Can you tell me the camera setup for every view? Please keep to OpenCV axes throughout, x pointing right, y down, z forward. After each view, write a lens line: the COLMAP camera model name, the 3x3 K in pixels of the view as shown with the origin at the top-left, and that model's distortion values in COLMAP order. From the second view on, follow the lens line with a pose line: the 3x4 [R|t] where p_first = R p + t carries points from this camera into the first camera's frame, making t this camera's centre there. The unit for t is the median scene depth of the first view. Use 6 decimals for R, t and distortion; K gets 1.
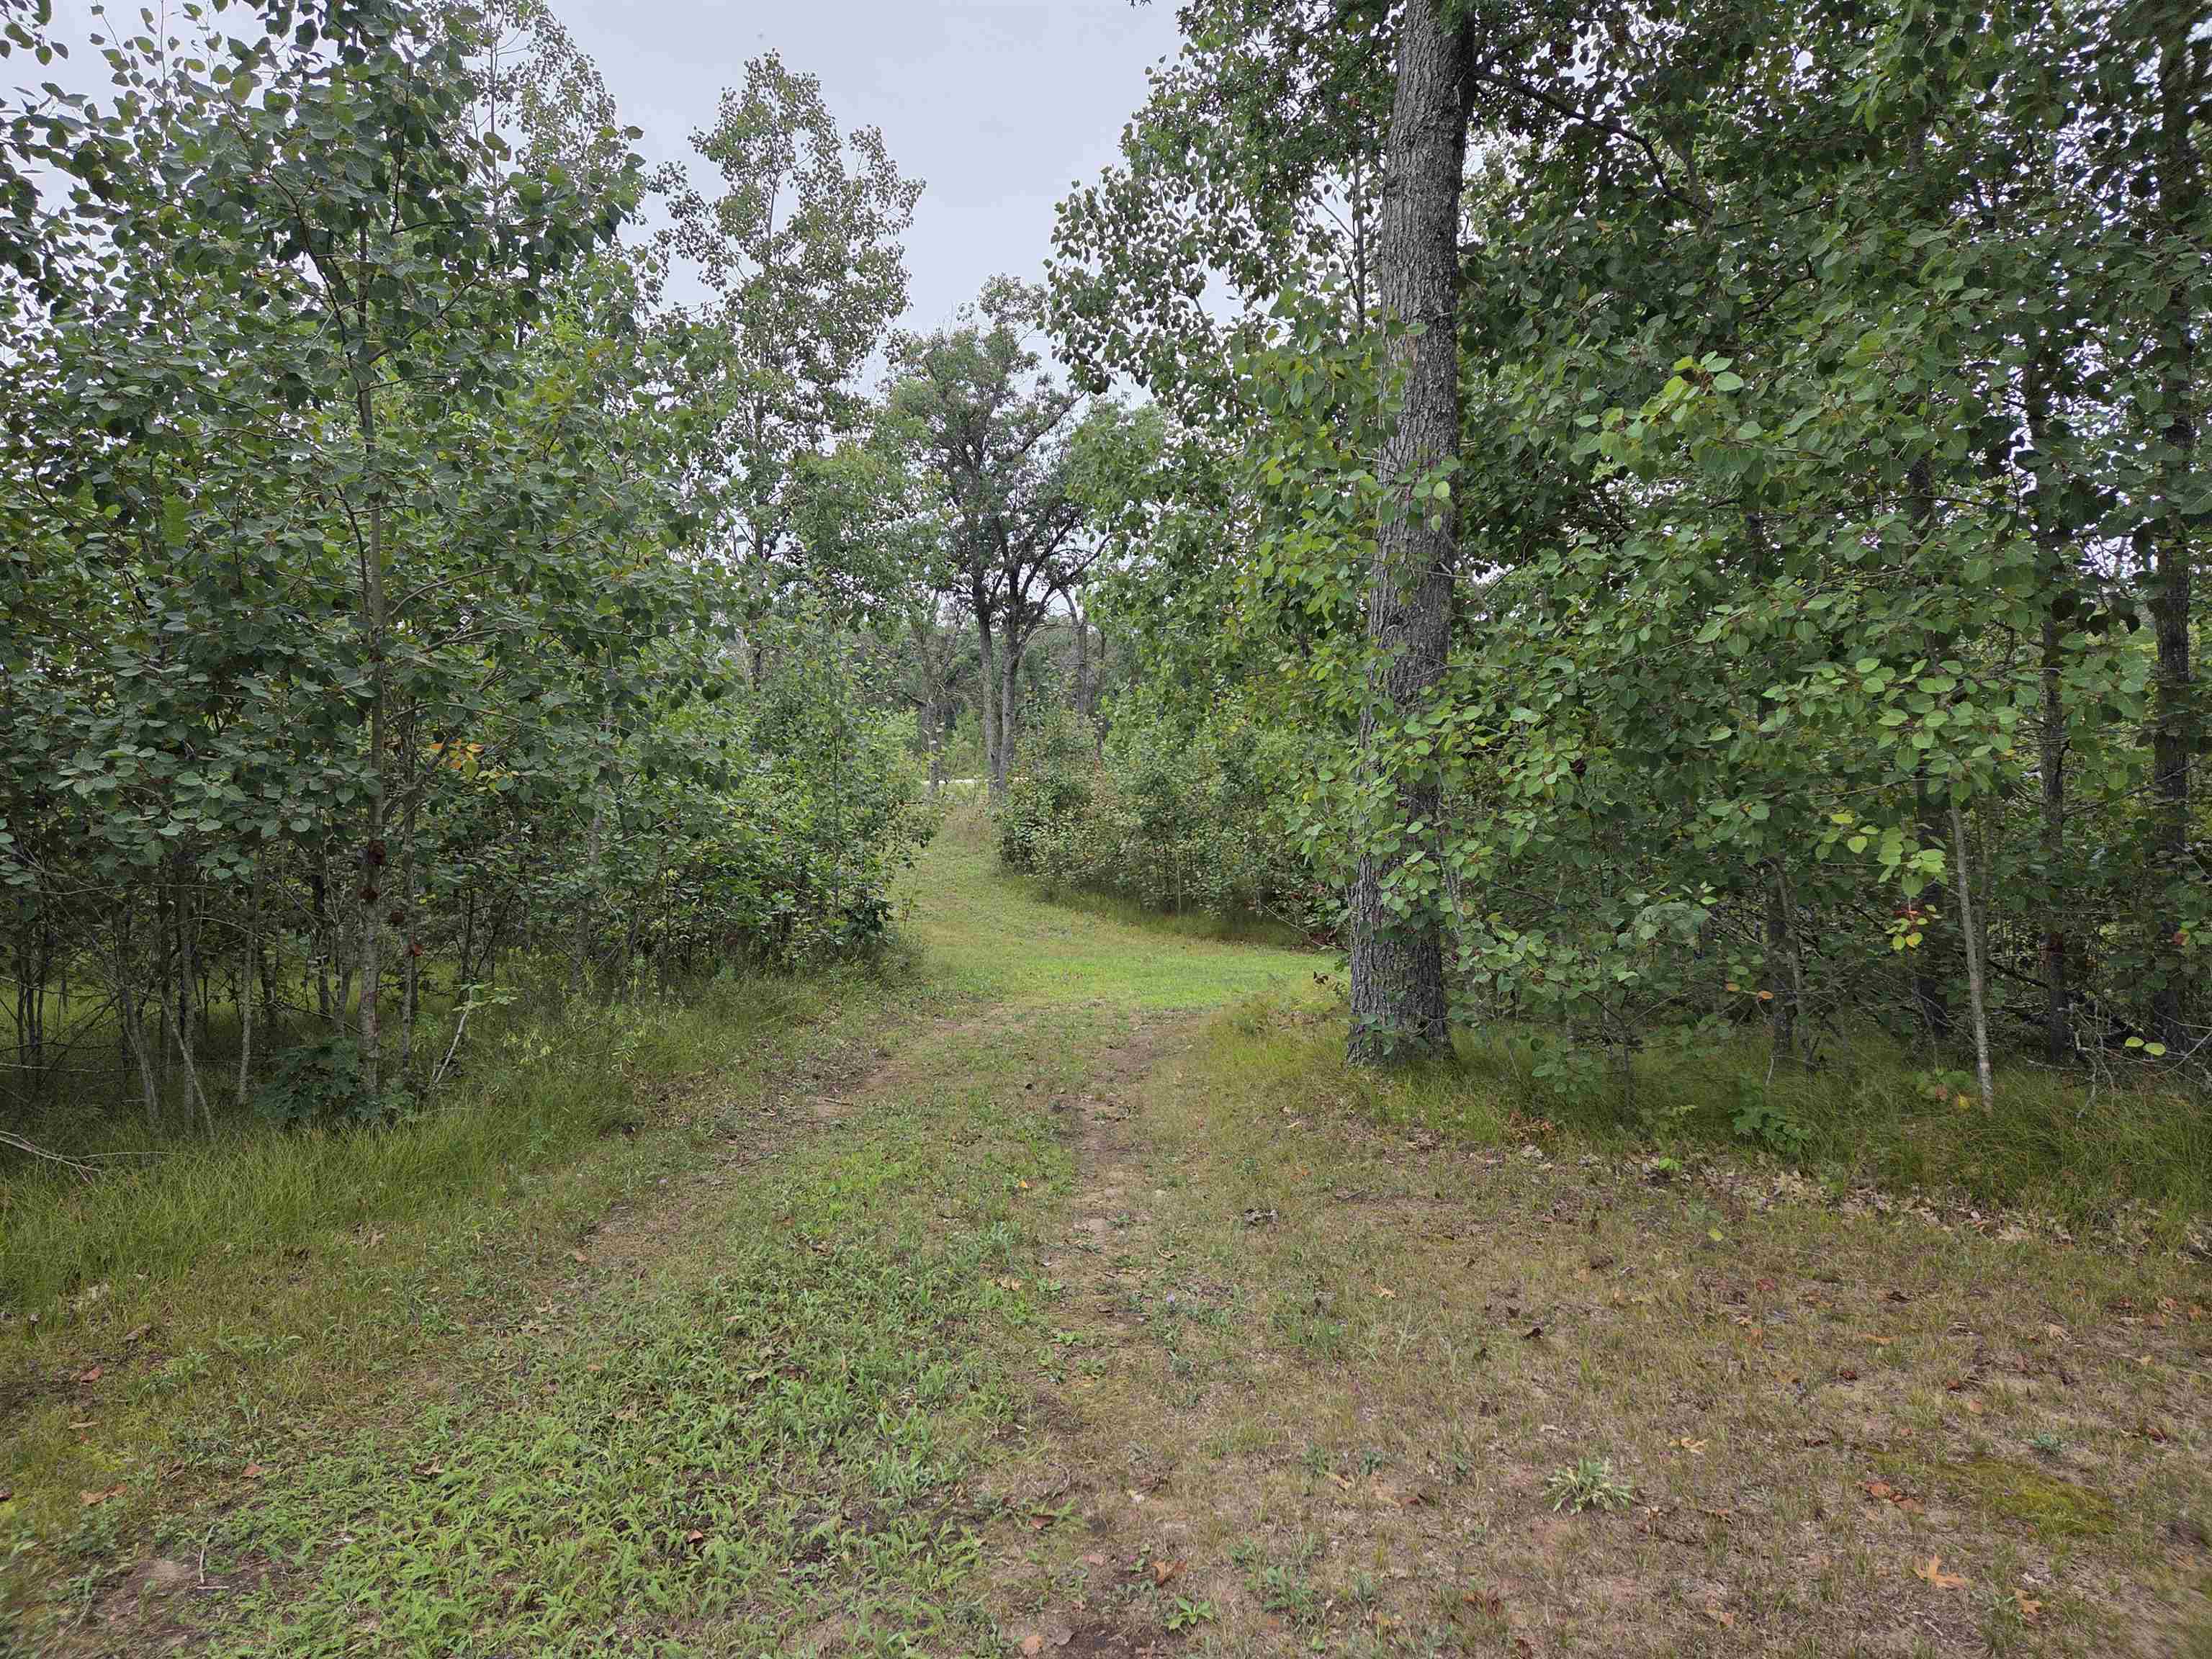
lens RADIAL K [[1489.9, 0, 1106.5], [0, 1489.9, 828.8], [0, 0, 1]] dist [0.021905, -0.012874]
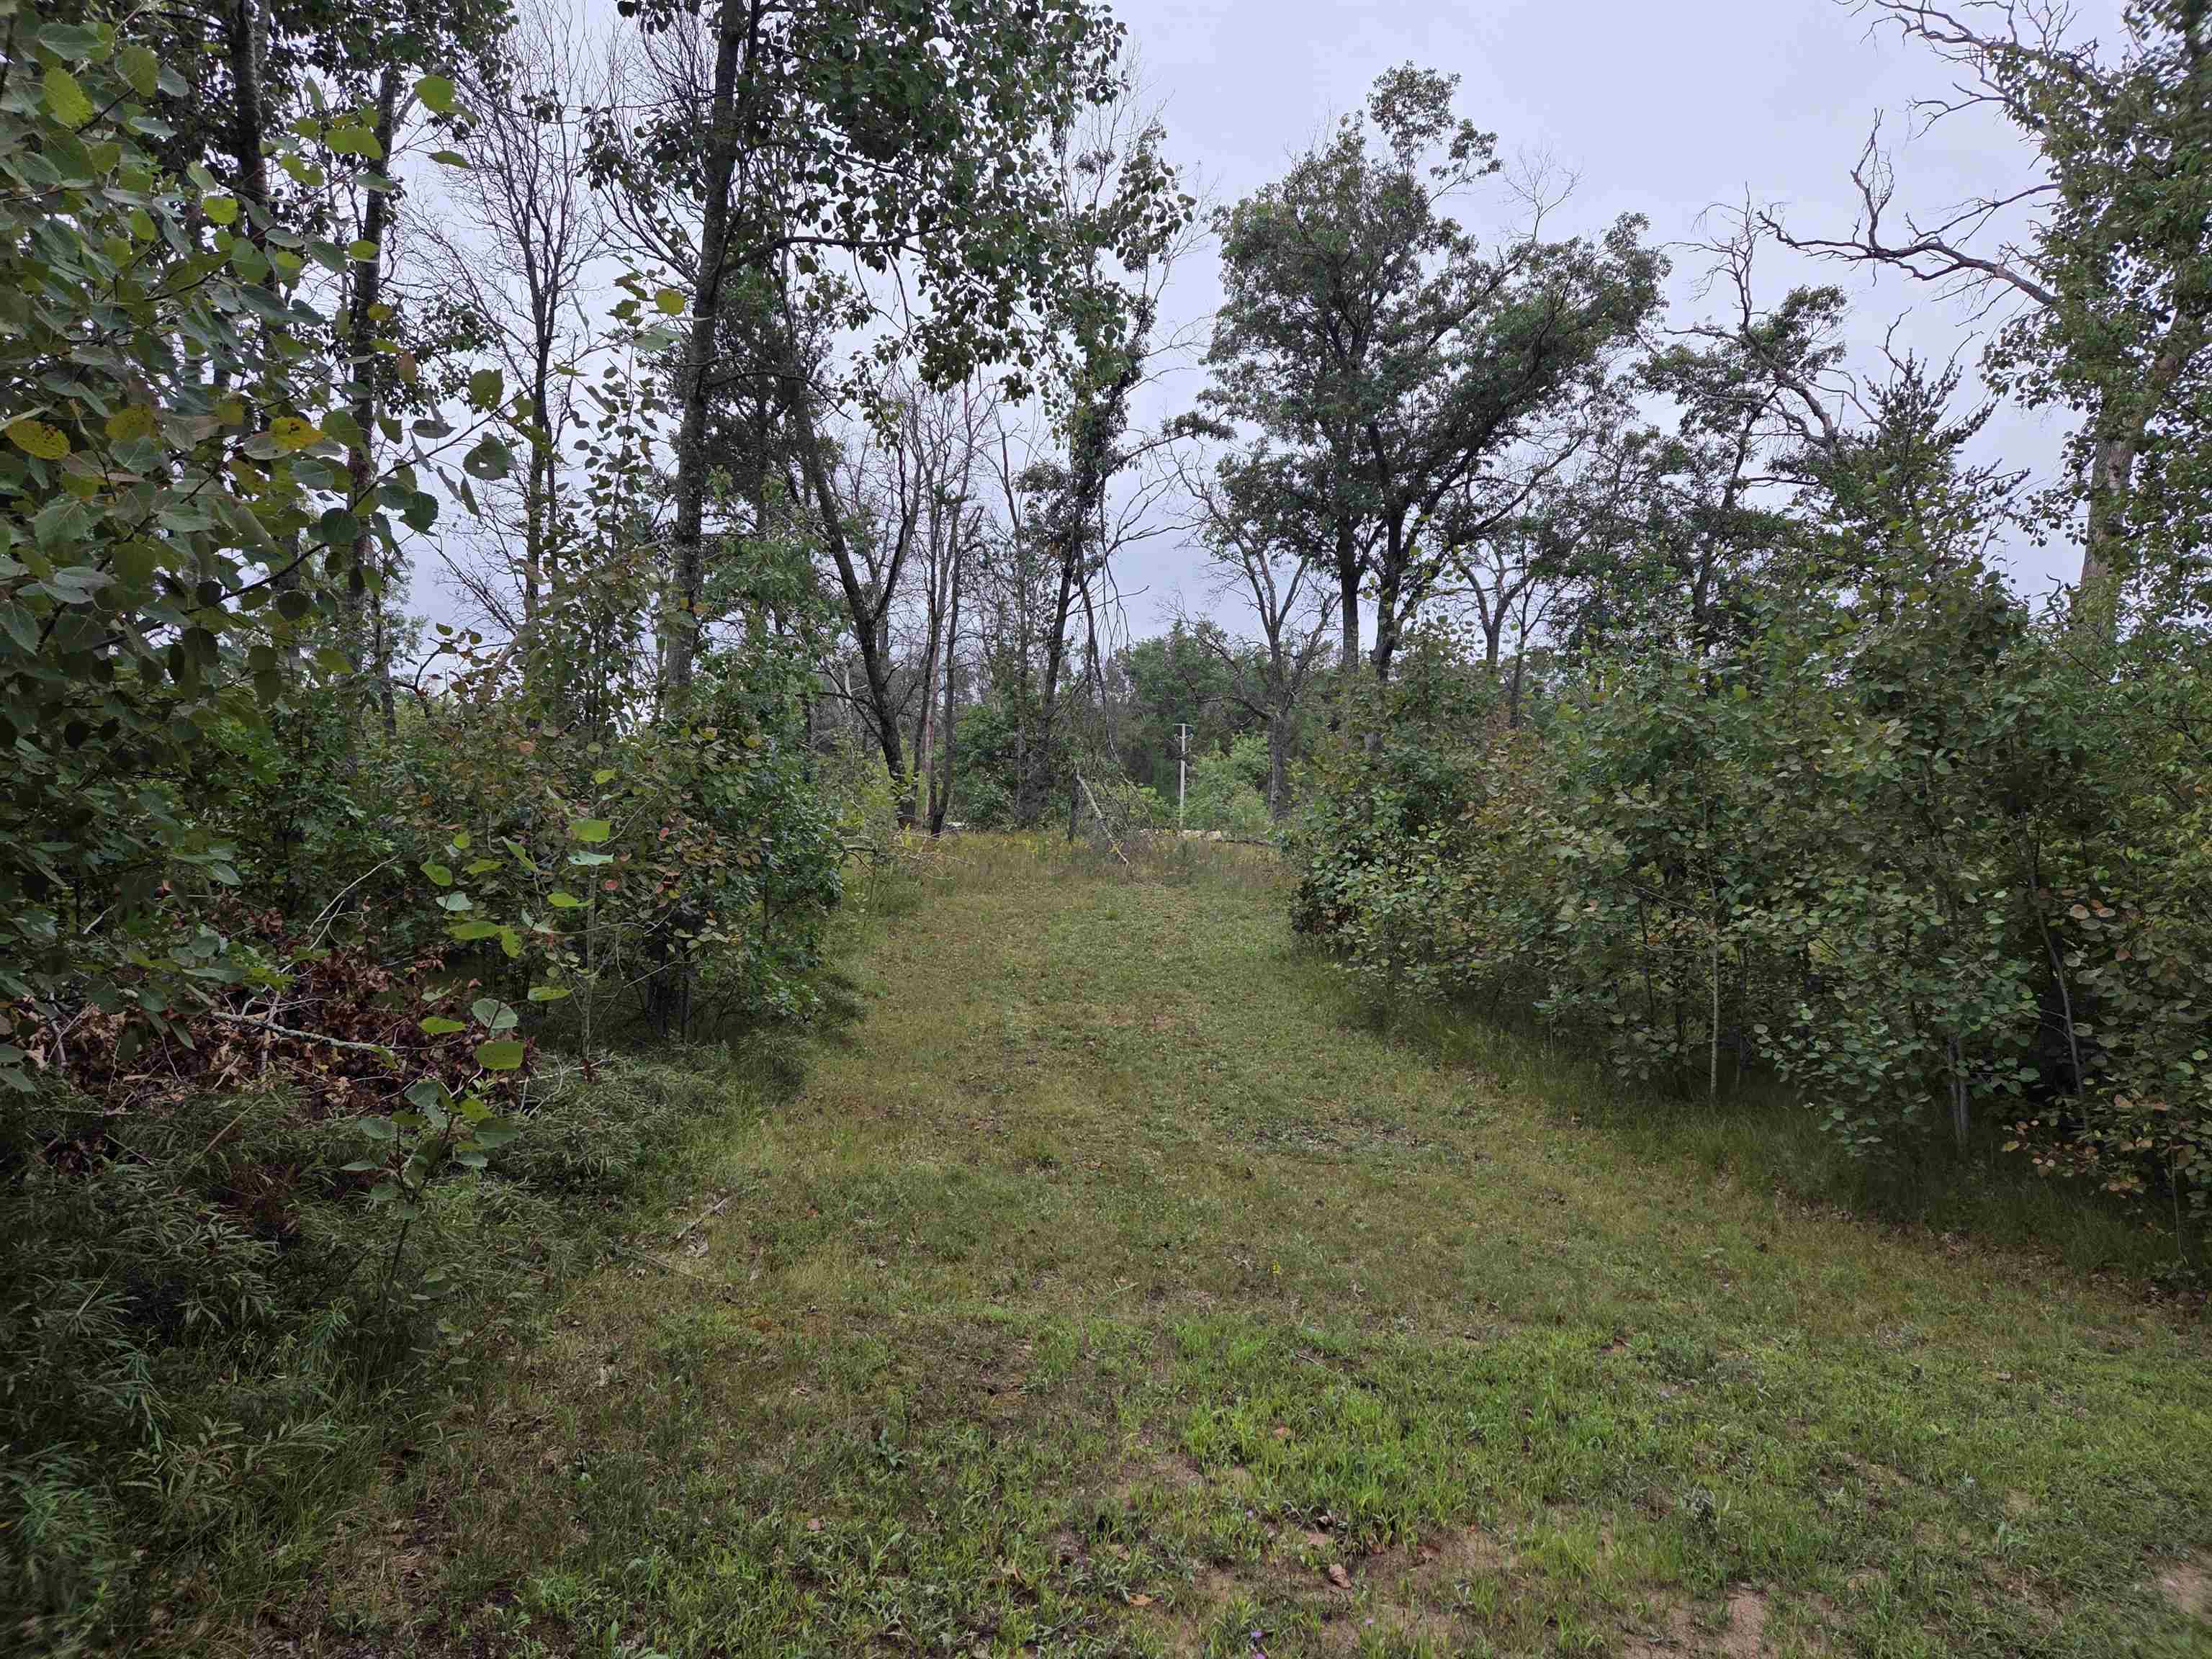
lens RADIAL K [[1489.9, 0, 1098.7], [0, 1489.9, 826.9], [0, 0, 1]] dist [0.021905, -0.012874]
pose [[0.961718, 0.065585, -0.266078, -0.002068], [-0.079436, 0.995971, -0.041617, 0.008531], [0.262276, 0.061160, 0.963053, 0.338312]]
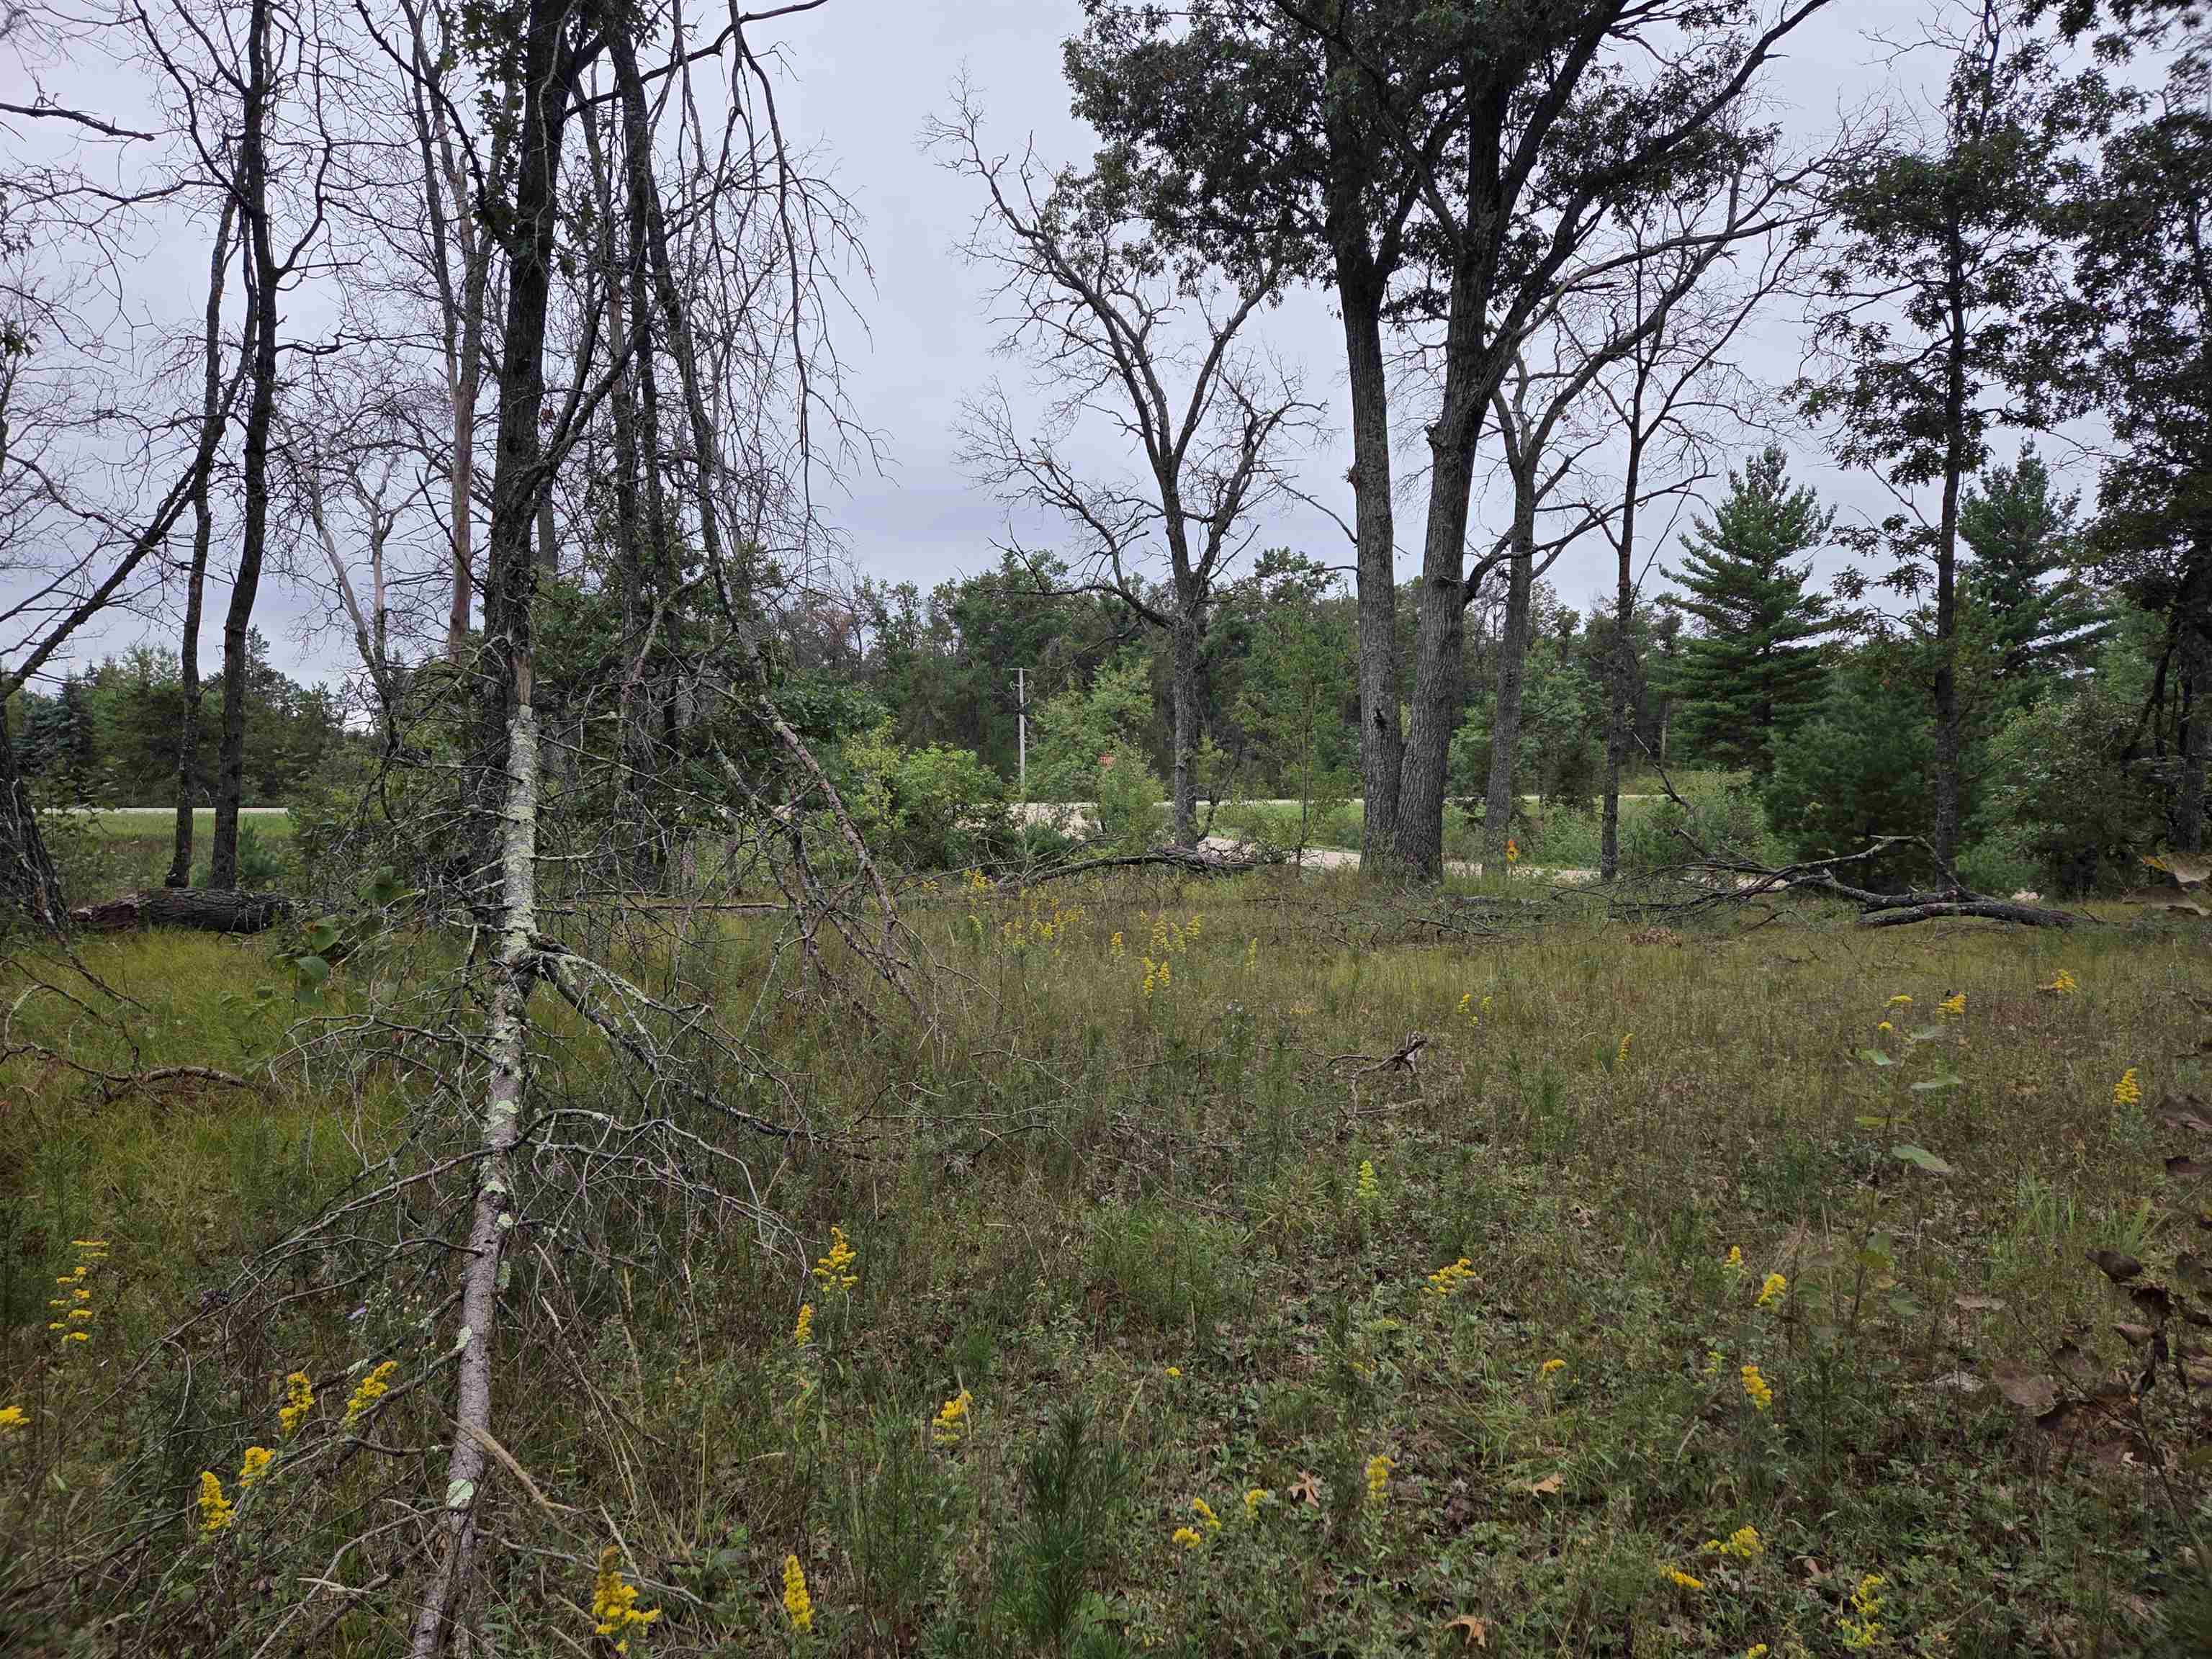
lens RADIAL K [[1489.9, 0, 1106.7], [0, 1489.9, 830.9], [0, 0, 1]] dist [0.021905, -0.012874]
pose [[0.987136, 0.031437, -0.156764, -0.086910], [-0.034614, 0.999246, -0.017577, -0.021460], [0.156093, 0.022777, 0.987480, 0.727466]]
